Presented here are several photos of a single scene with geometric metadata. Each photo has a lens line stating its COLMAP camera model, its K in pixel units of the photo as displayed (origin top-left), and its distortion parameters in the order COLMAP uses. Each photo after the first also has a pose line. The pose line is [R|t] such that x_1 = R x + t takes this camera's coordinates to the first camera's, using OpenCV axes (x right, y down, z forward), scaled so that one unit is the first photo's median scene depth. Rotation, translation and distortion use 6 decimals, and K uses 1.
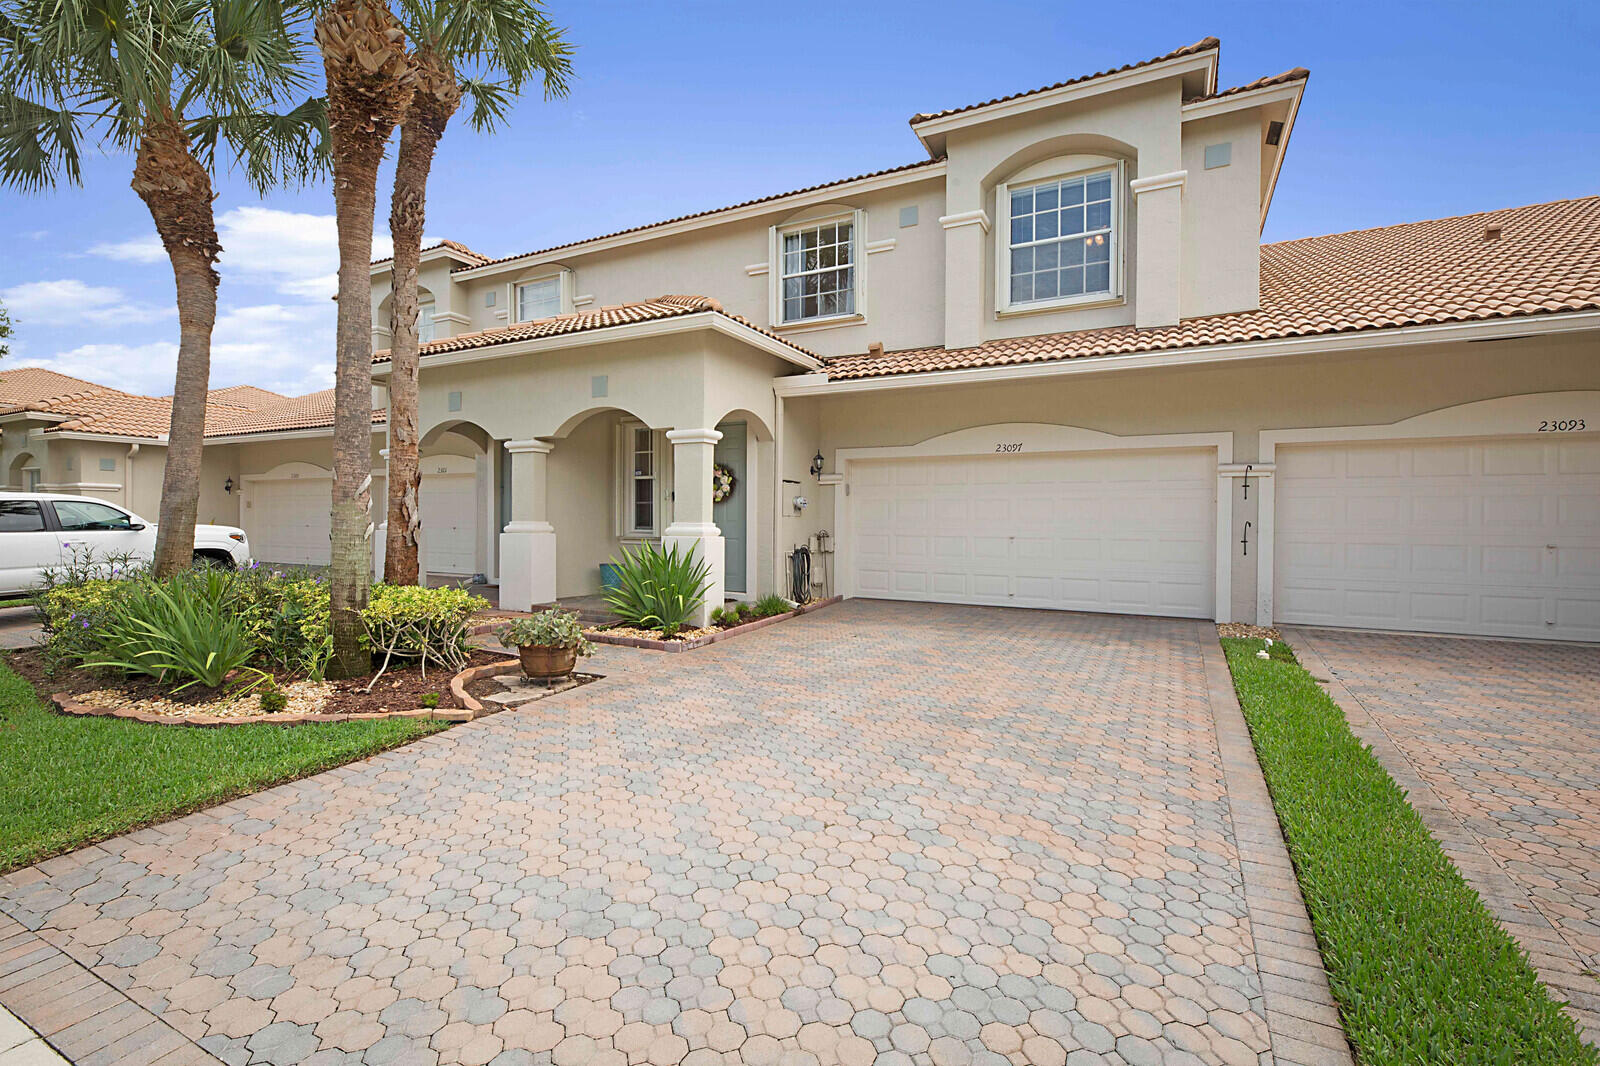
lens RADIAL K [[714.9, 0, 800.3], [0, 714.9, 529.8], [0, 0, 1]] dist [0.003044, -0.001257]
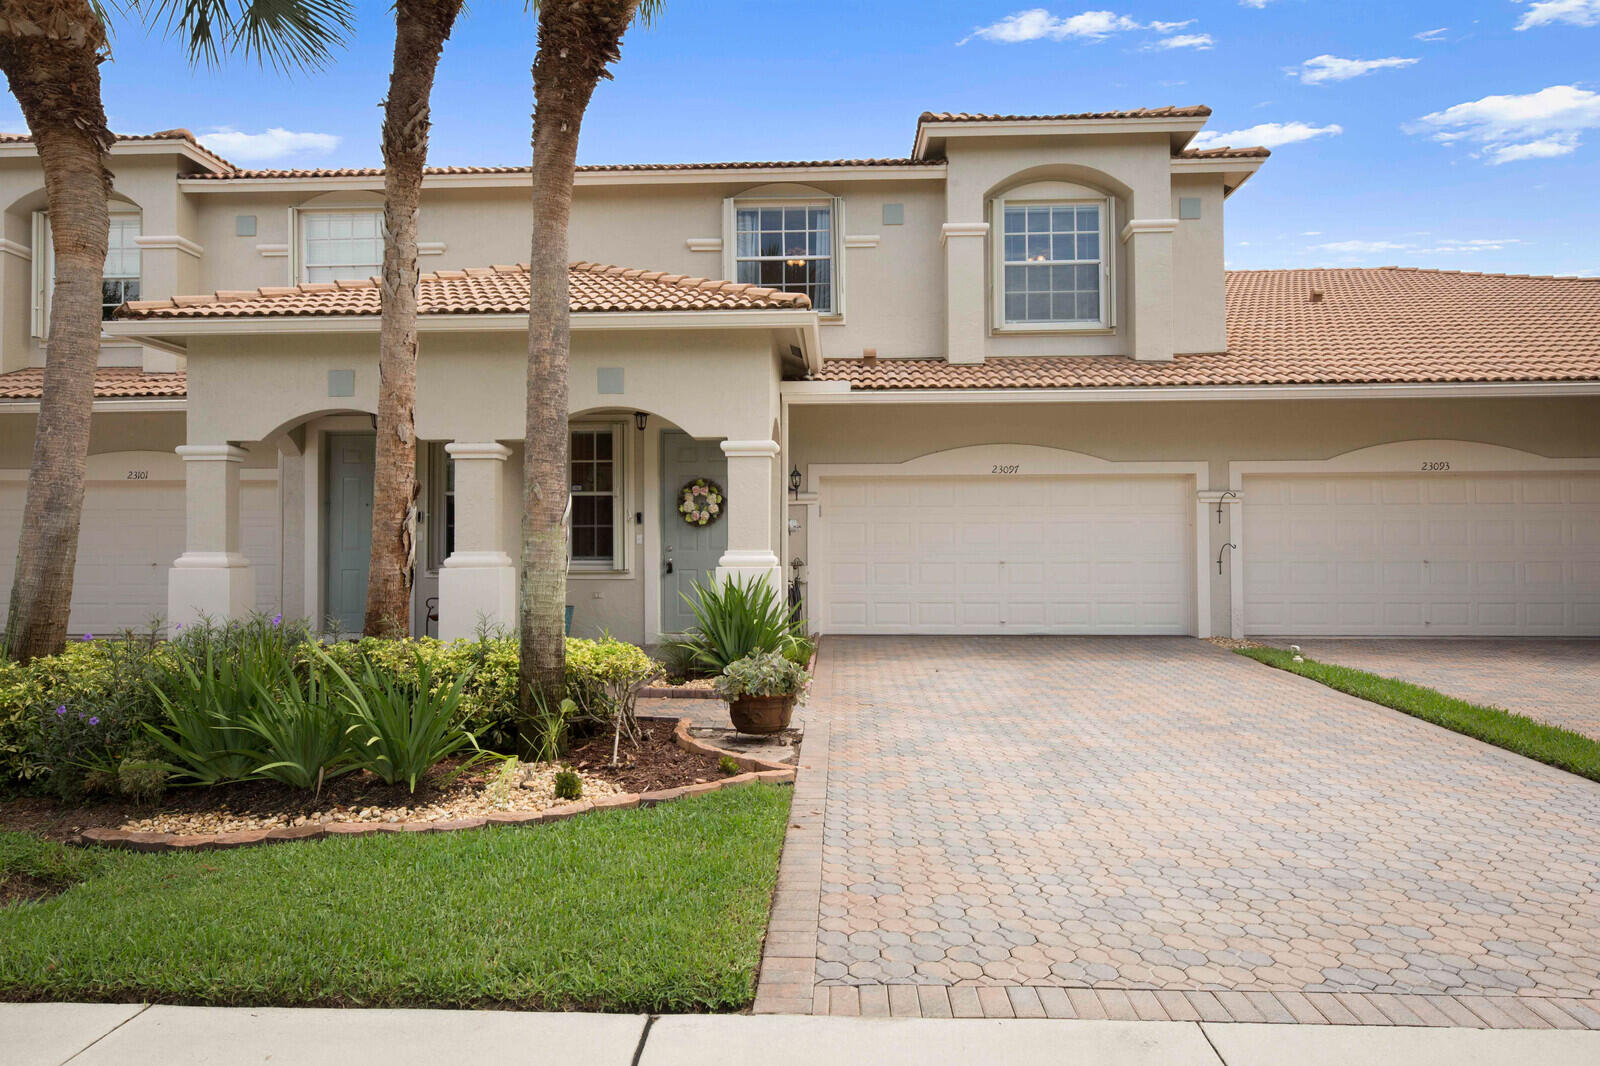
lens RADIAL K [[925.5, 0, 800.7], [0, 925.5, 527.6], [0, 0, 1]] dist [0.004059, 0.002138]
pose [[0.907885, -0.001099, 0.419217, -0.495053], [0.015006, 0.999441, -0.029880, -0.003069], [-0.418950, 0.033418, 0.907394, -0.014217]]
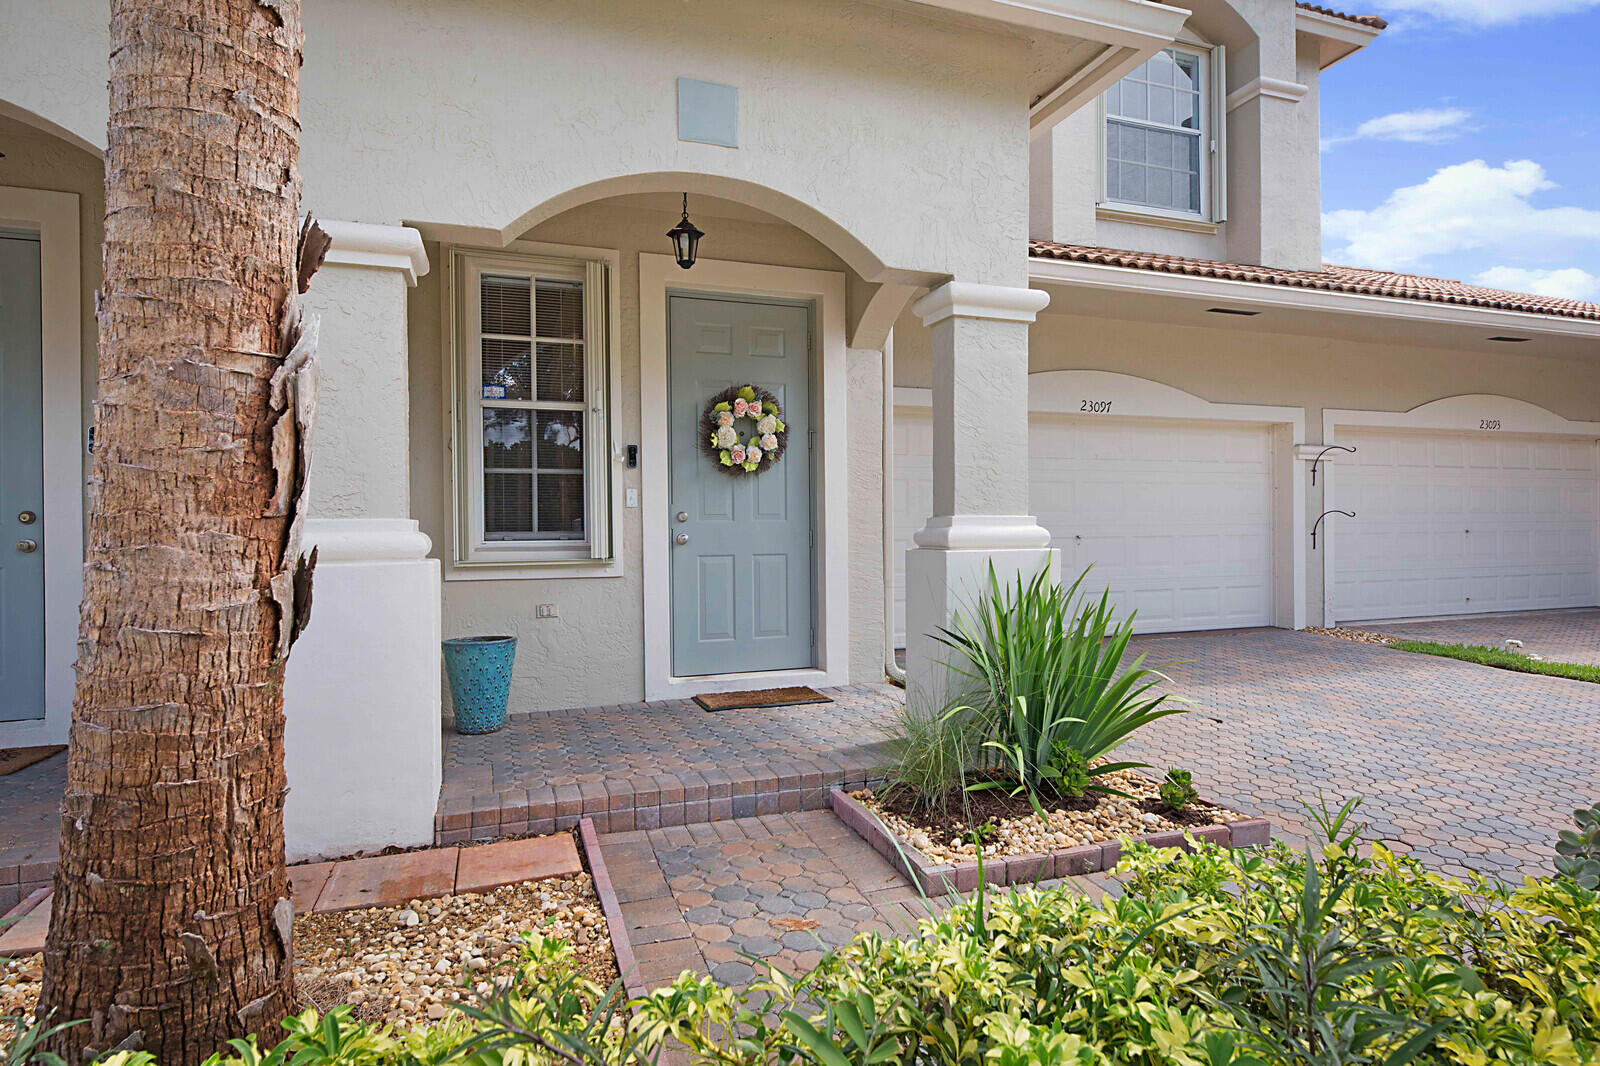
lens RADIAL K [[865.2, 0, 803.1], [0, 865.2, 531.9], [0, 0, 1]] dist [0.006926, -0.000188]
pose [[0.678866, -0.018299, 0.734034, -0.525463], [0.020745, 0.999768, 0.005738, -0.005008], [-0.733969, 0.011332, 0.679088, 0.661631]]
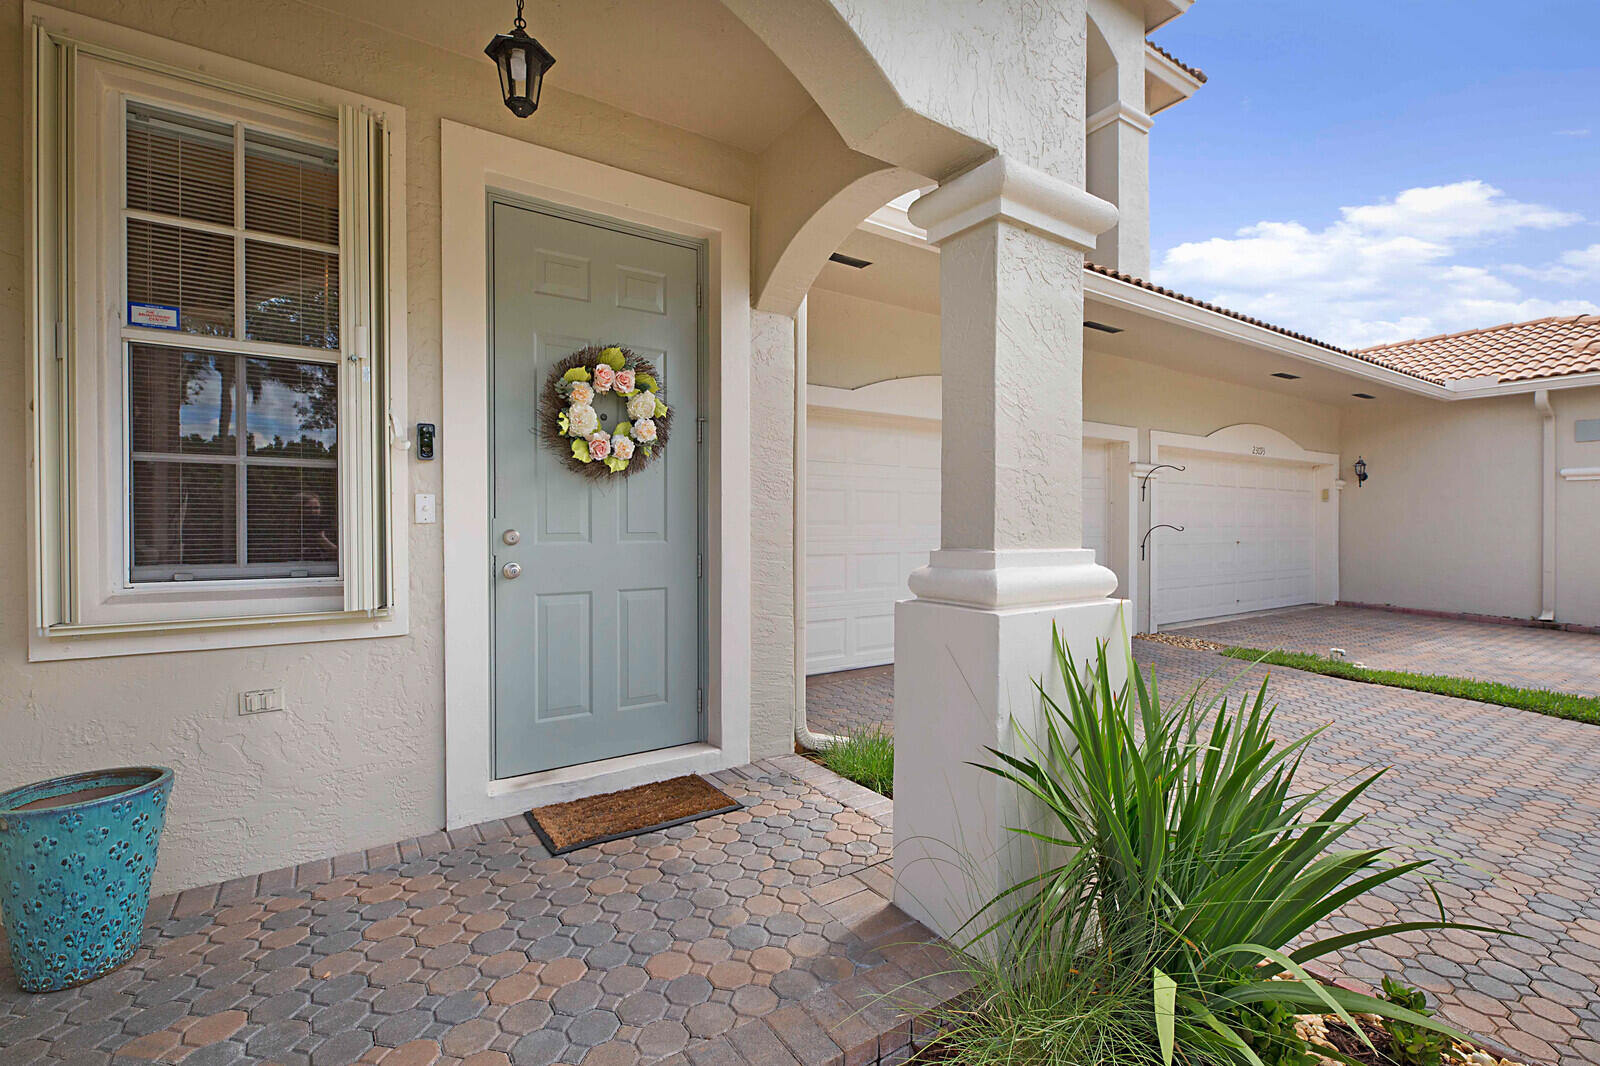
lens RADIAL K [[714.9, 0, 805.5], [0, 714.9, 527.5], [0, 0, 1]] dist [0.003044, -0.001257]
pose [[0.475217, -0.011394, 0.879795, -0.373613], [0.012735, 0.999900, 0.006071, -0.017890], [-0.879776, 0.008319, 0.475315, 0.846574]]
